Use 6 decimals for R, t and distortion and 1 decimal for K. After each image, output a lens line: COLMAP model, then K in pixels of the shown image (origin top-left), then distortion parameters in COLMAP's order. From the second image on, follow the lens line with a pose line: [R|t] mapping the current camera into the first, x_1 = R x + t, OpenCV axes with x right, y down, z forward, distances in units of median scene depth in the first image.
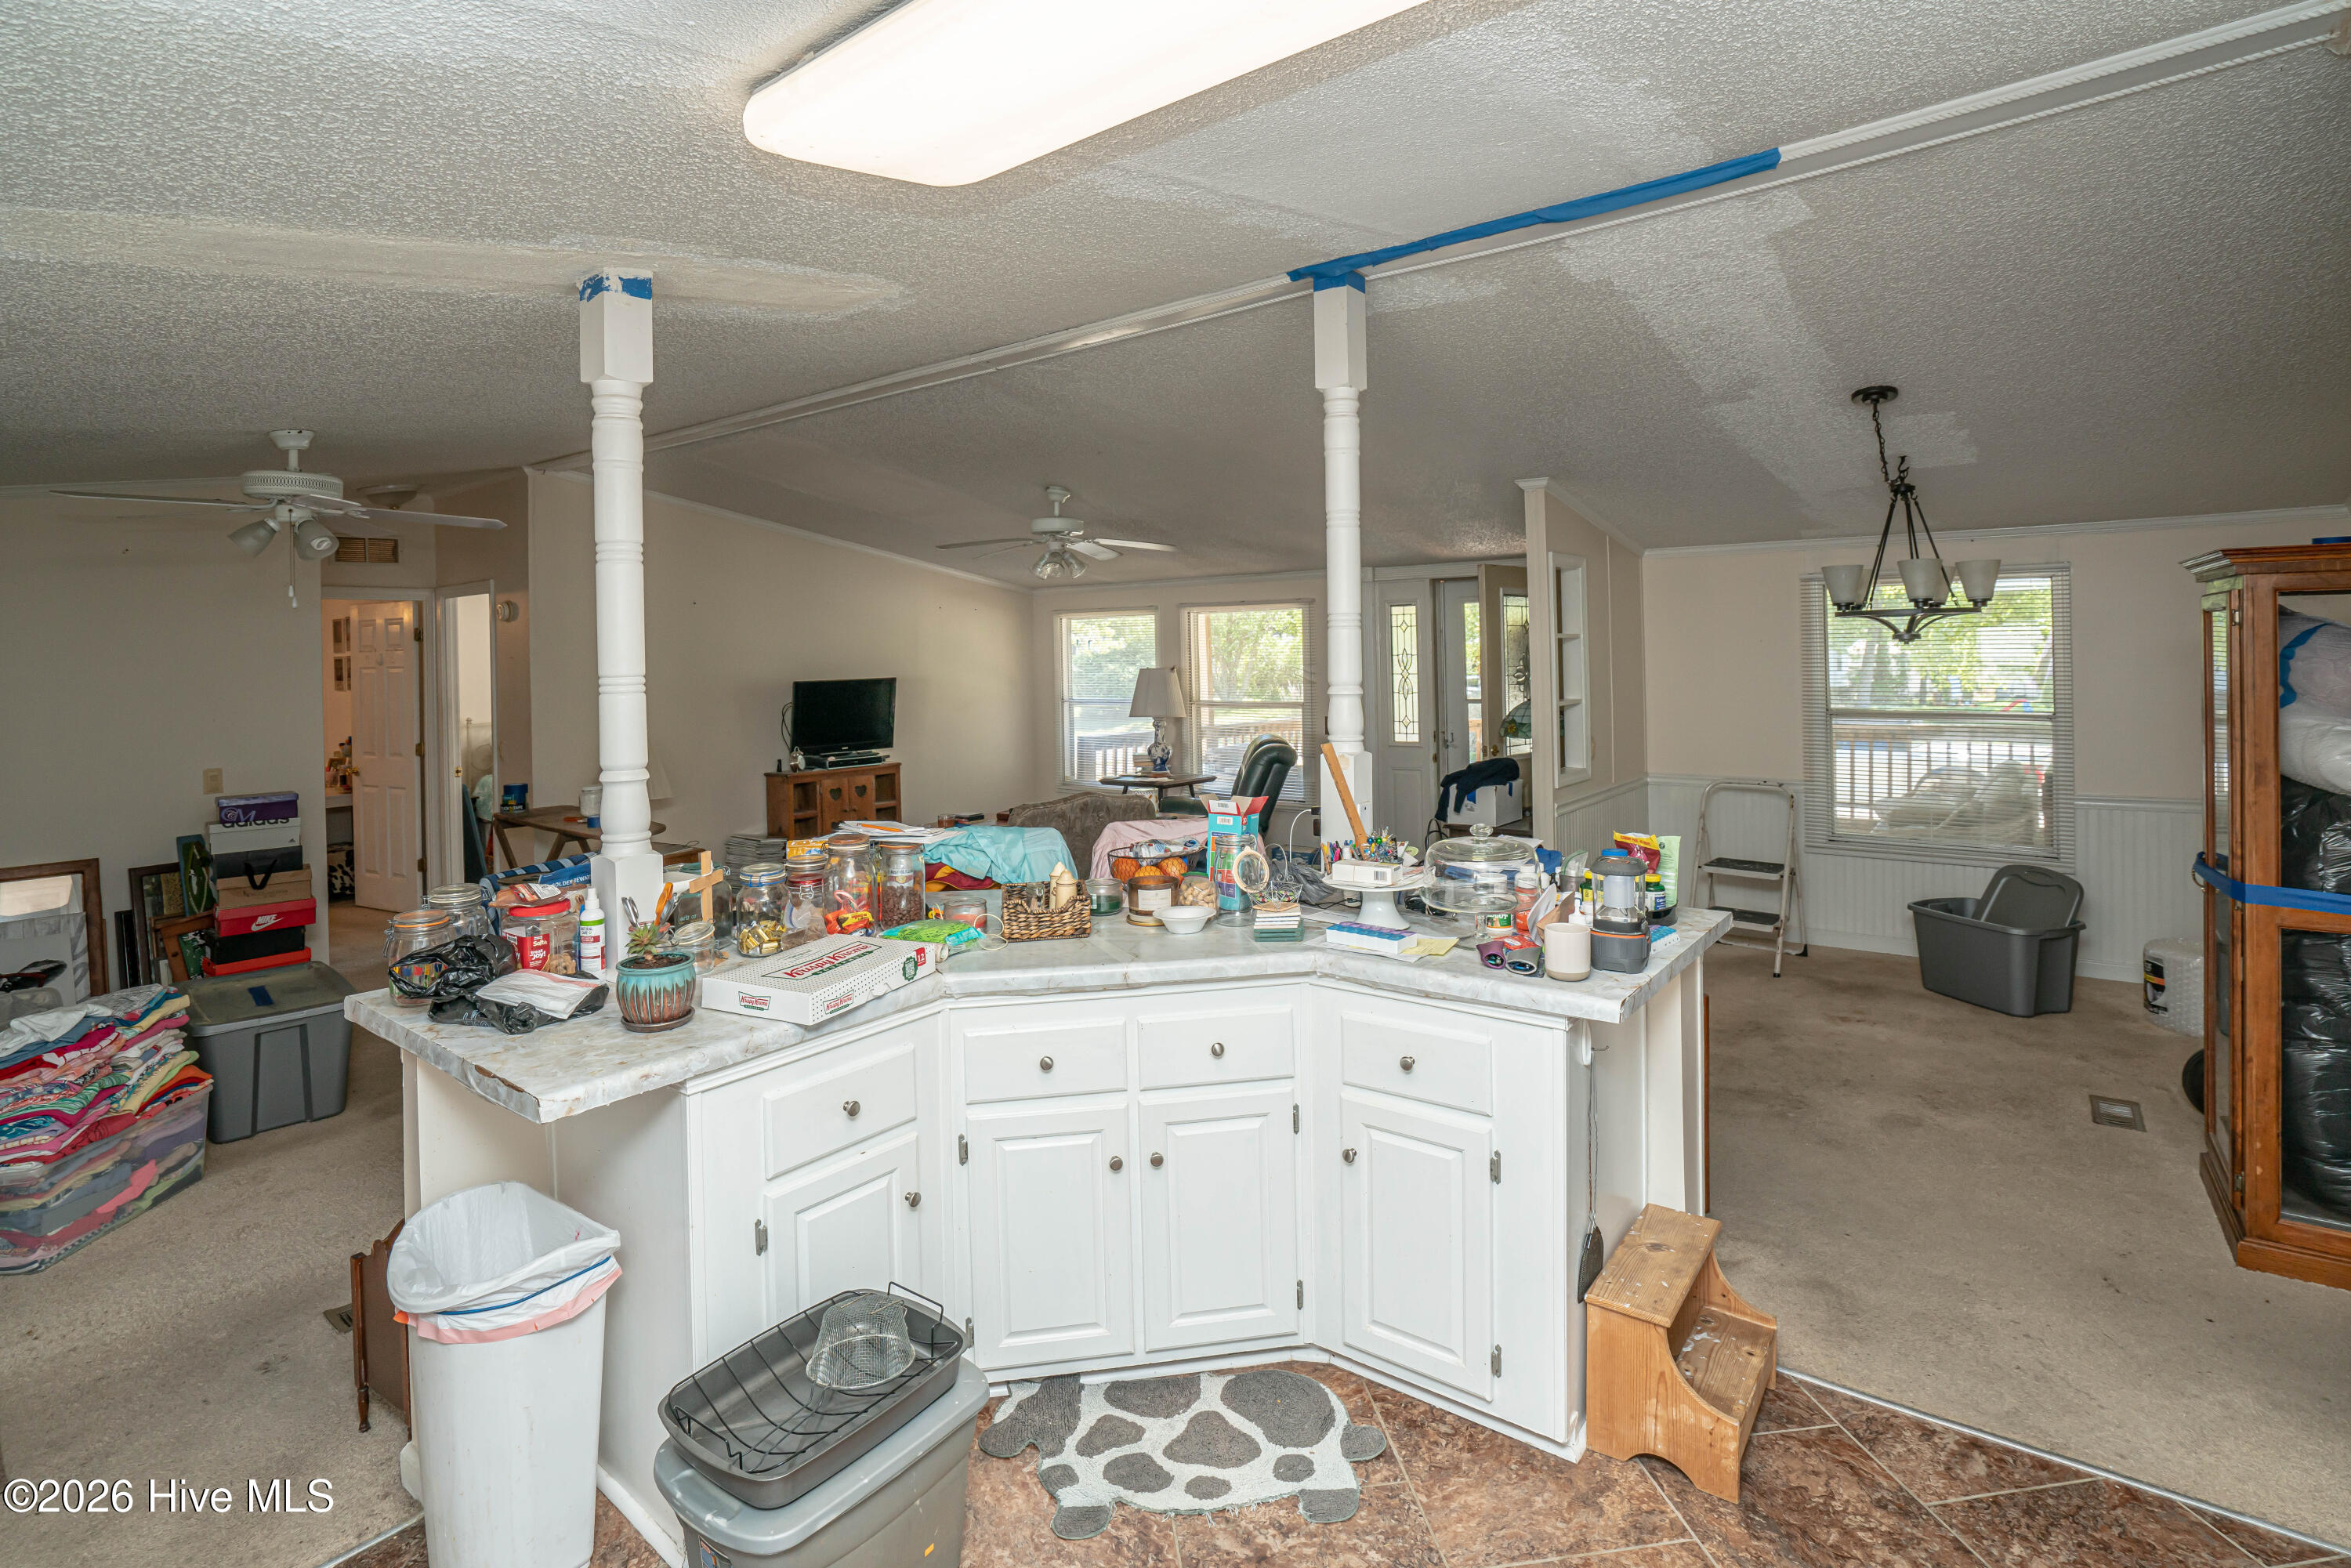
lens RADIAL K [[1134.9, 0, 1172.7], [0, 1134.9, 692.3], [0, 0, 1]] dist [-0.013072, -0.000183]
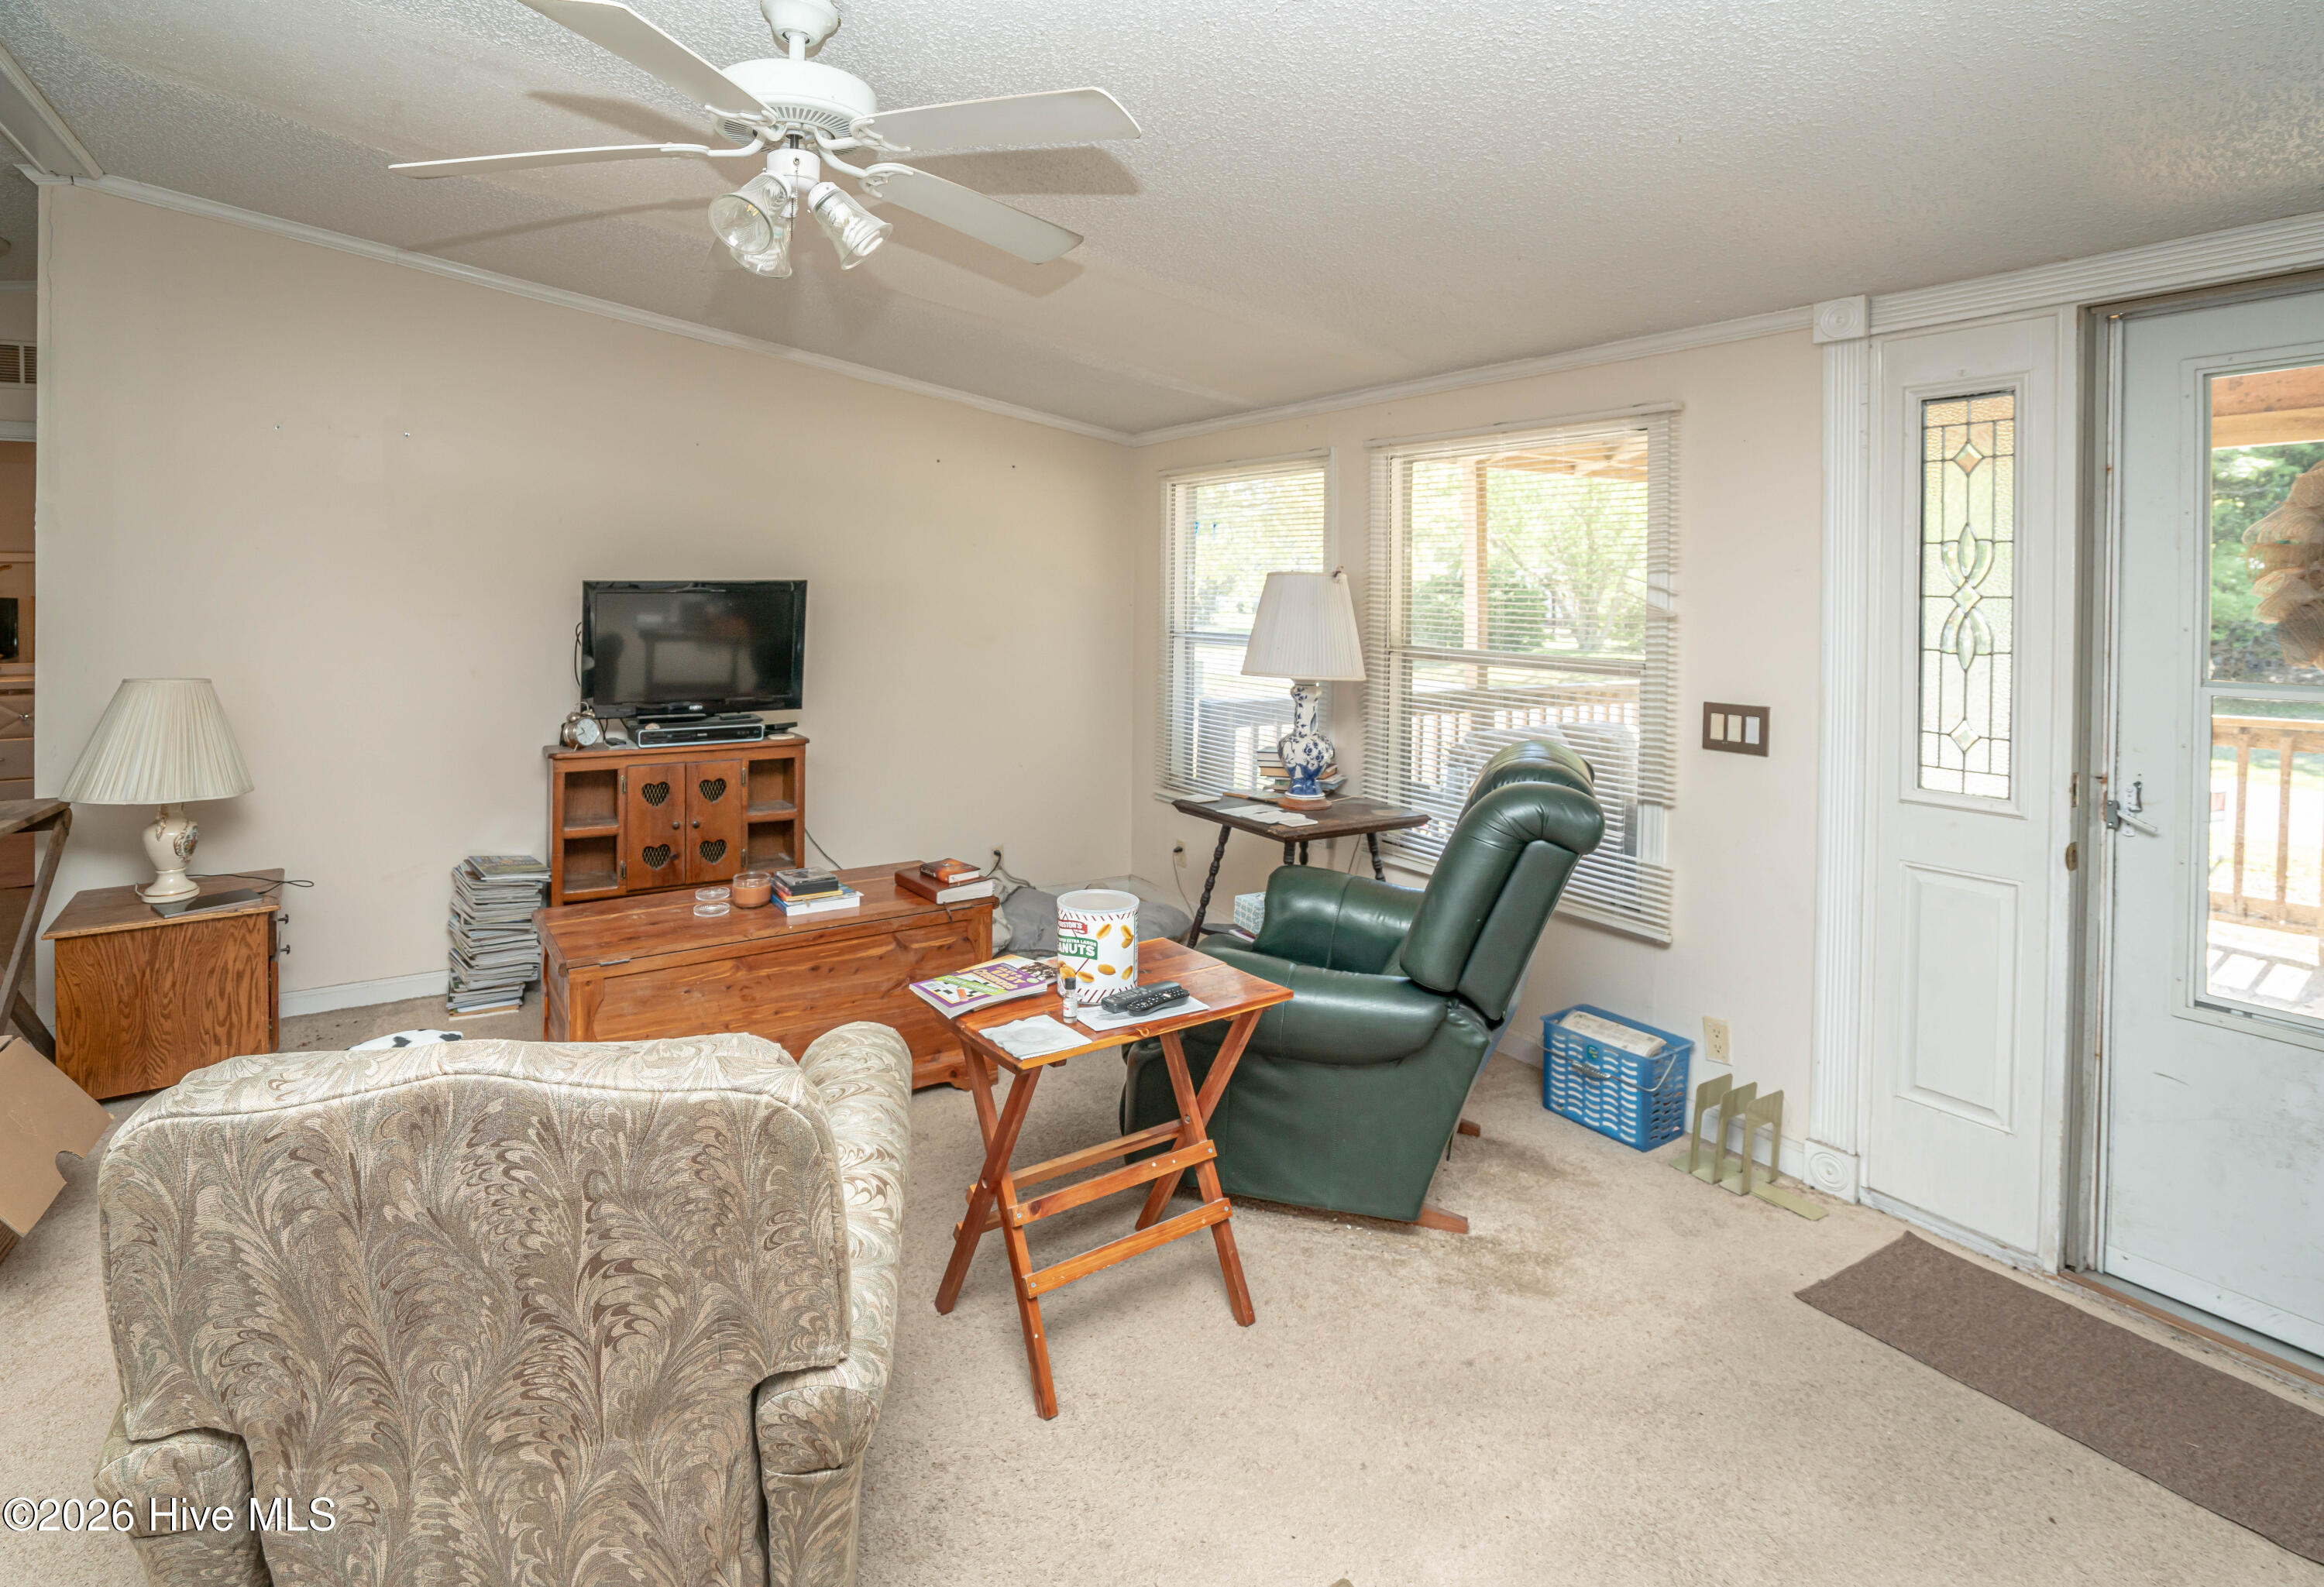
lens RADIAL K [[1096.9, 0, 1080.7], [0, 1096.9, 628.9], [0, 0, 1]] dist [-0.021048, -0.000229]
pose [[0.923006, 0.037106, -0.382991, 0.073019], [-0.034552, 0.999311, 0.013547, -0.001580], [0.383230, 0.000729, 0.923653, 0.523224]]
